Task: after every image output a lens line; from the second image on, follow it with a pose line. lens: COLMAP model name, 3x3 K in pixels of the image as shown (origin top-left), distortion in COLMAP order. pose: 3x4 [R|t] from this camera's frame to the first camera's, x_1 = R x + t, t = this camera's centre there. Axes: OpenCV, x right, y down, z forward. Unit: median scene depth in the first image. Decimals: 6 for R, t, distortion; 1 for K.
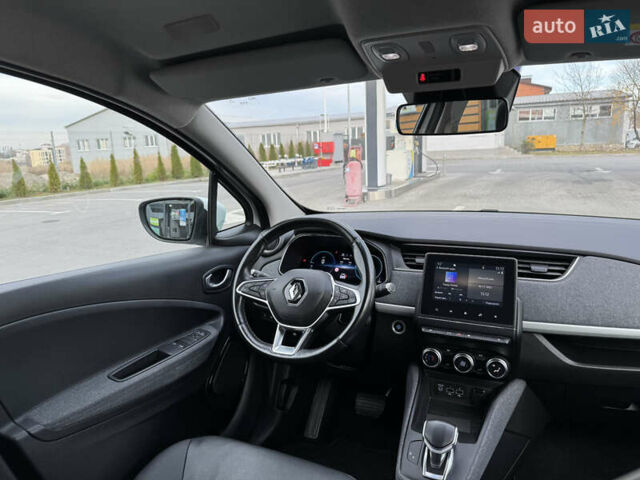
lens RADIAL K [[451.2, 0, 320.0], [0, 451.2, 240.0], [0, 0, 1]] dist [0.051698, -0.072771]
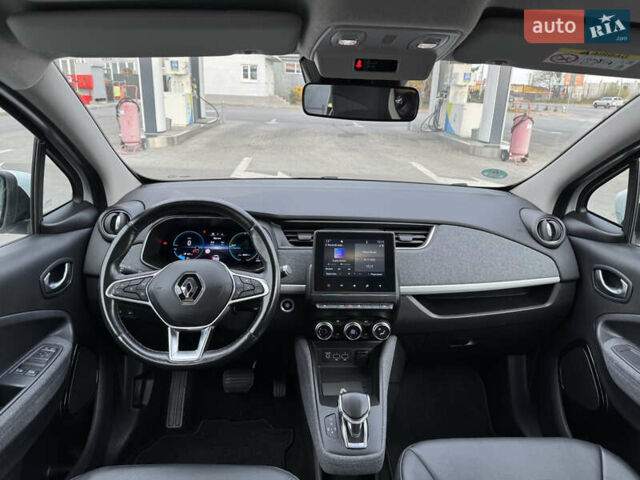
lens RADIAL K [[446.6, 0, 320.0], [0, 446.6, 240.0], [0, 0, 1]] dist [0.135714, -0.220646]
pose [[0.882994, -0.086555, 0.461335, -0.217969], [0.030701, 0.991396, 0.127243, -0.078898], [-0.468379, -0.098191, 0.878054, 0.113828]]
